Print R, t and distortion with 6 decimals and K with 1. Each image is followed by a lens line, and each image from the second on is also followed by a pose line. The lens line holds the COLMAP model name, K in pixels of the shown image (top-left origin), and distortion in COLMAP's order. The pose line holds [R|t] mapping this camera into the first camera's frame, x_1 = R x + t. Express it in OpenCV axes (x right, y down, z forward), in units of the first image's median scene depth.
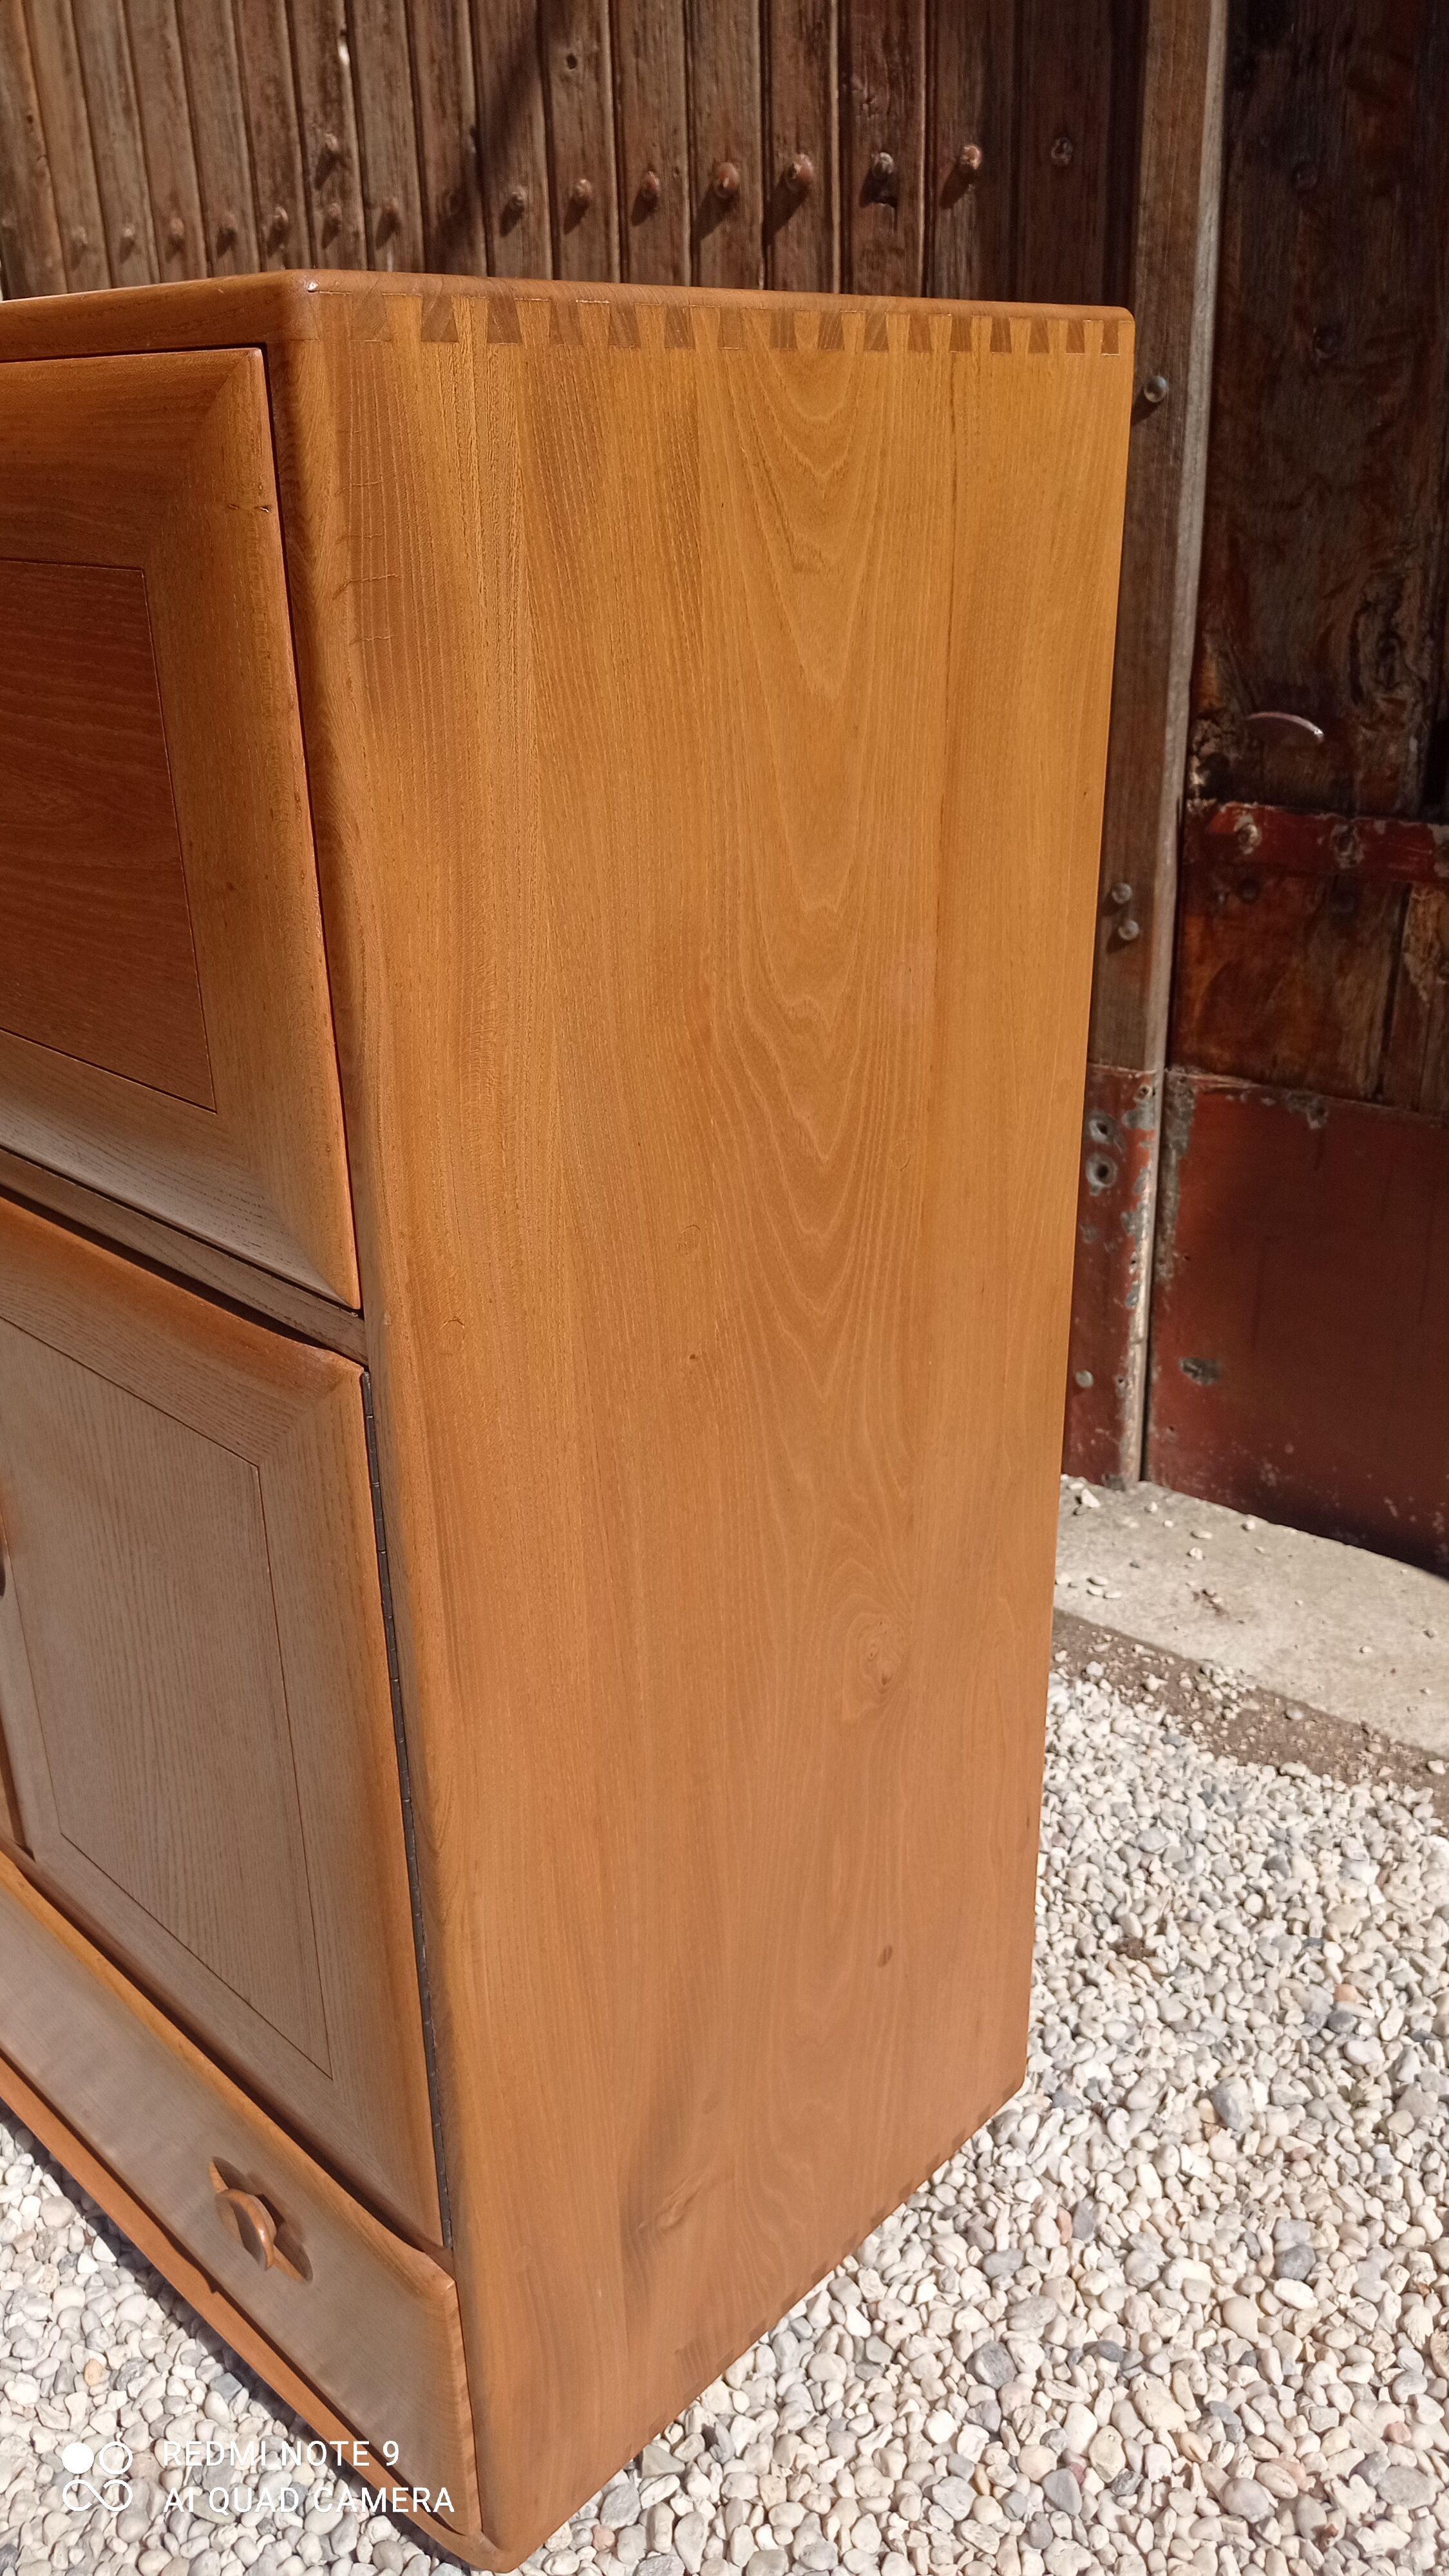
lens RADIAL K [[1939.5, 0, 715.1], [0, 1939.5, 1302.5], [0, 0, 1]] dist [0.007777, -0.025272]
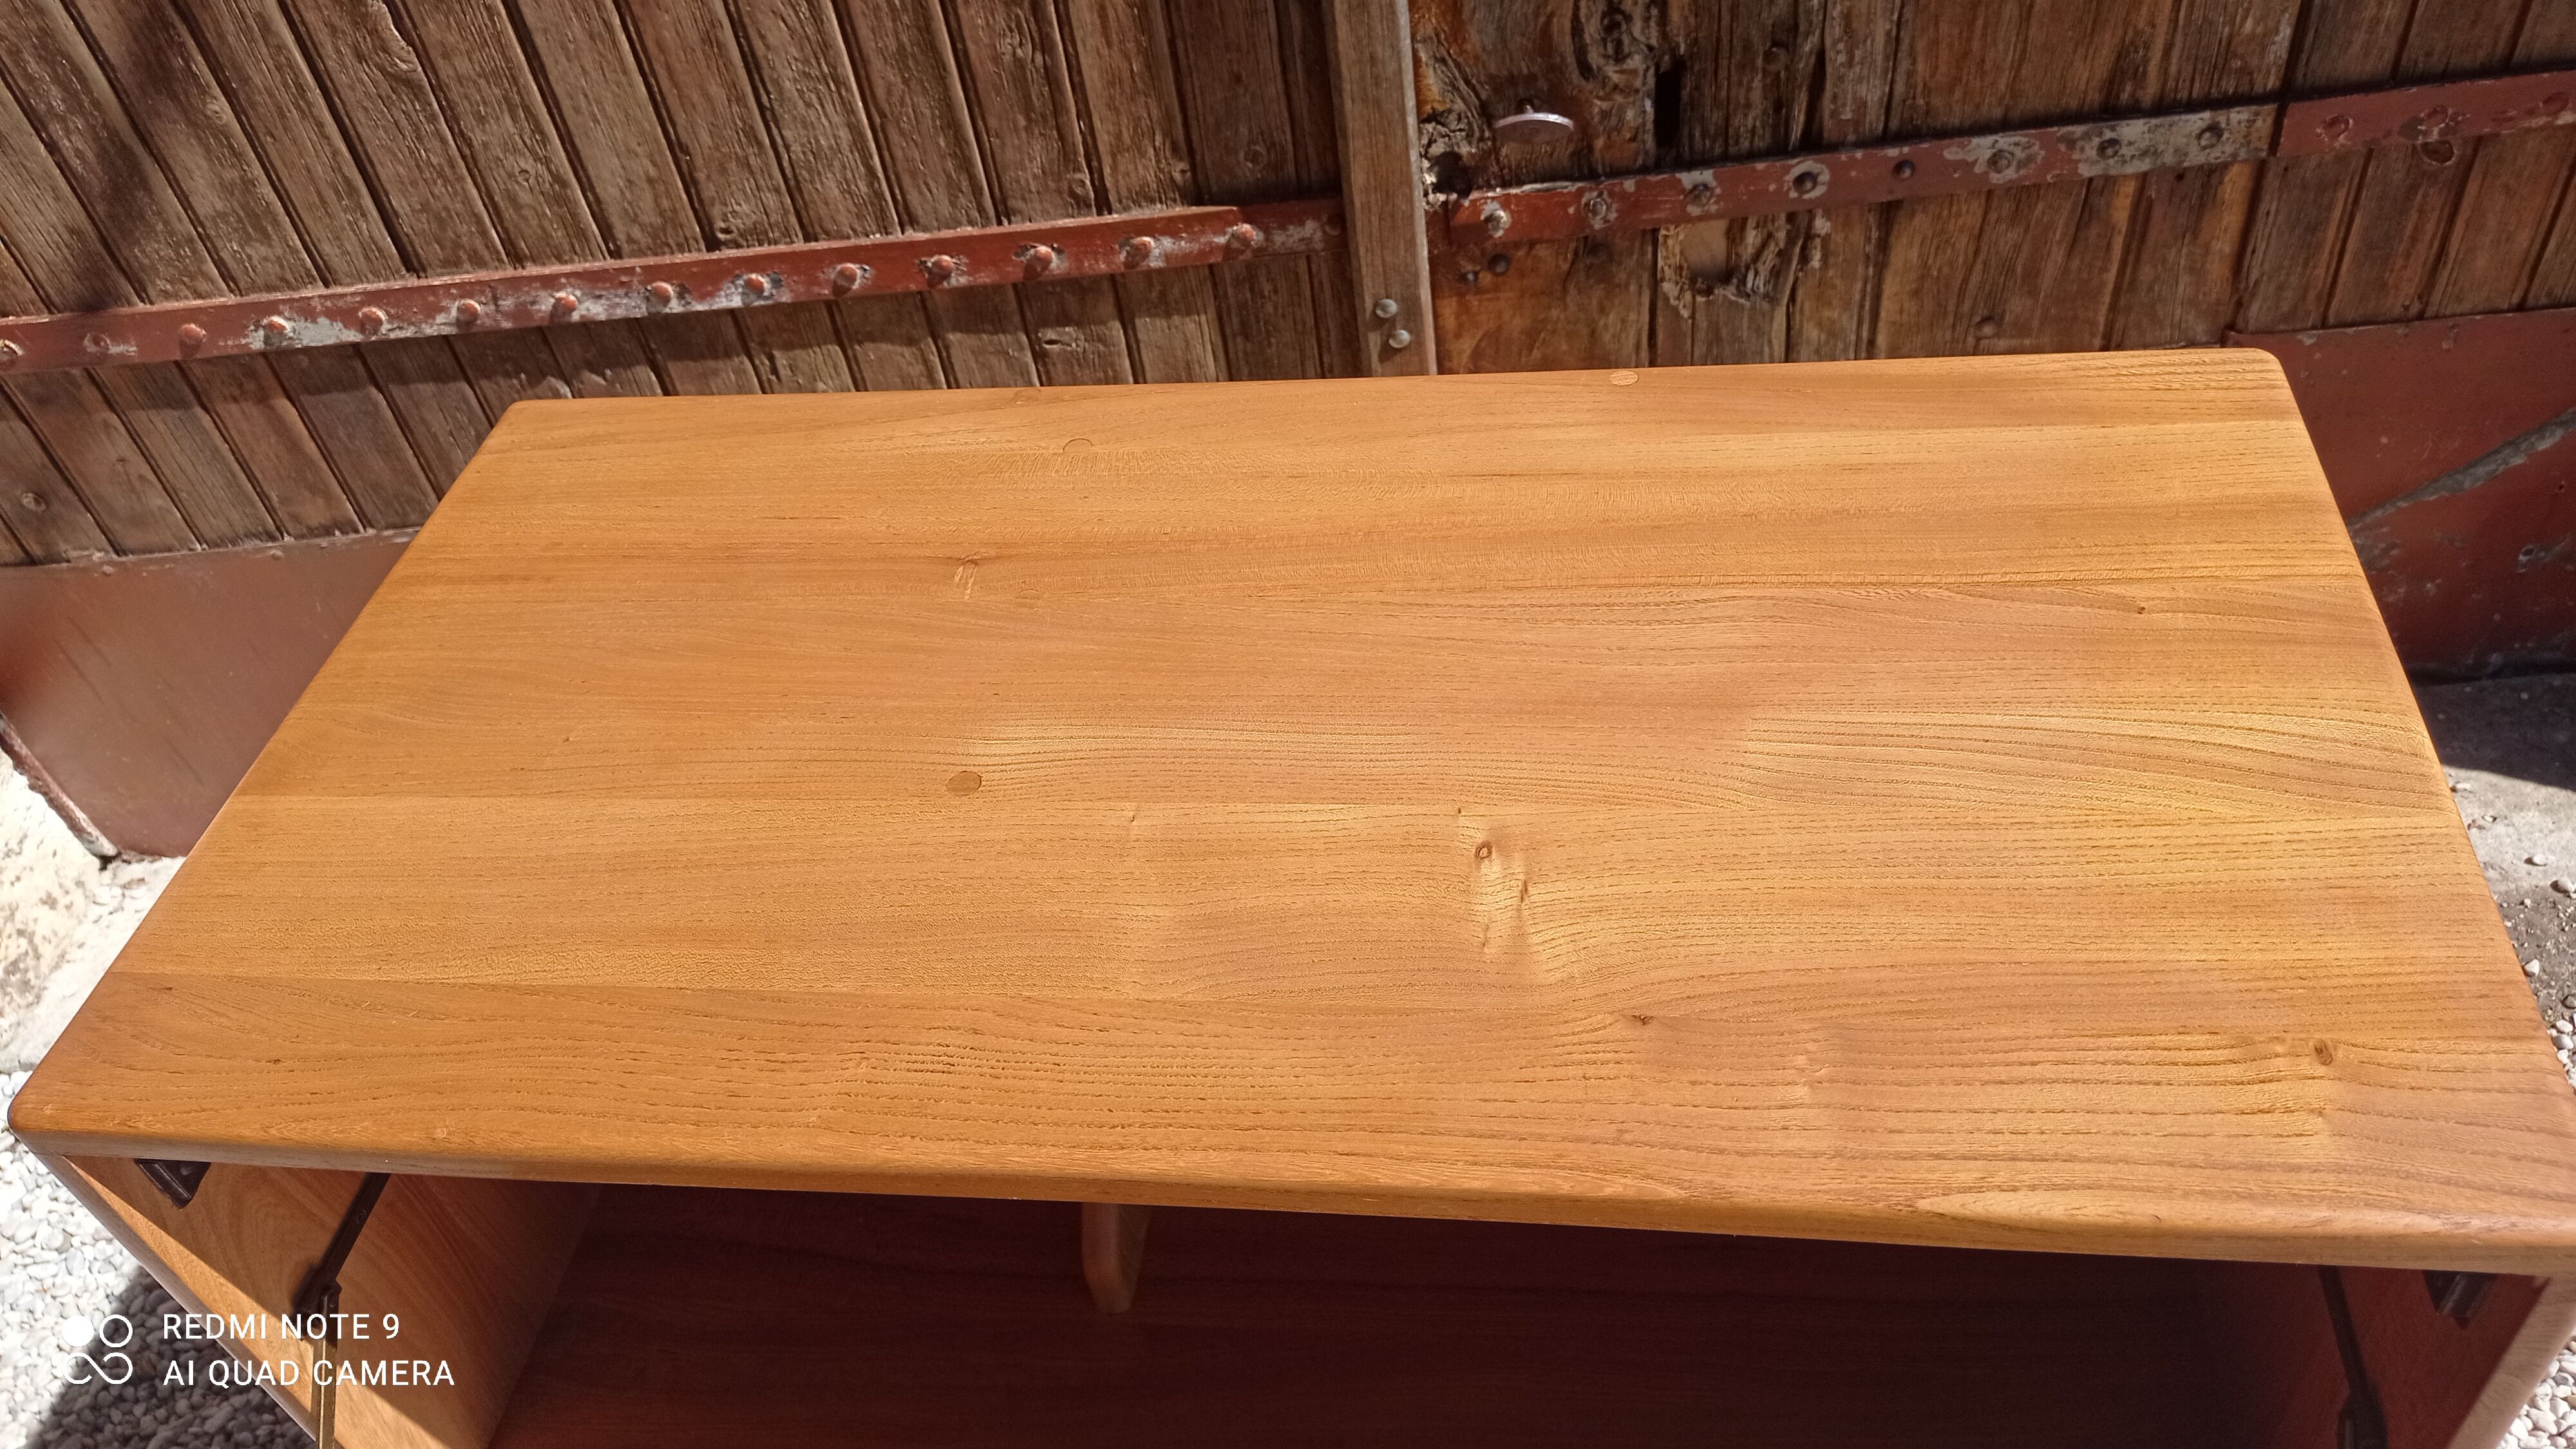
lens RADIAL K [[1939.5, 0, 1261.4], [0, 1939.5, 728.8], [0, 0, 1]] dist [0.007777, -0.025272]
pose [[0.812355, -0.468557, 0.347180, -0.310411], [0.341991, 0.864994, 0.367188, -0.460513], [-0.472357, -0.179555, 0.862924, 0.180115]]
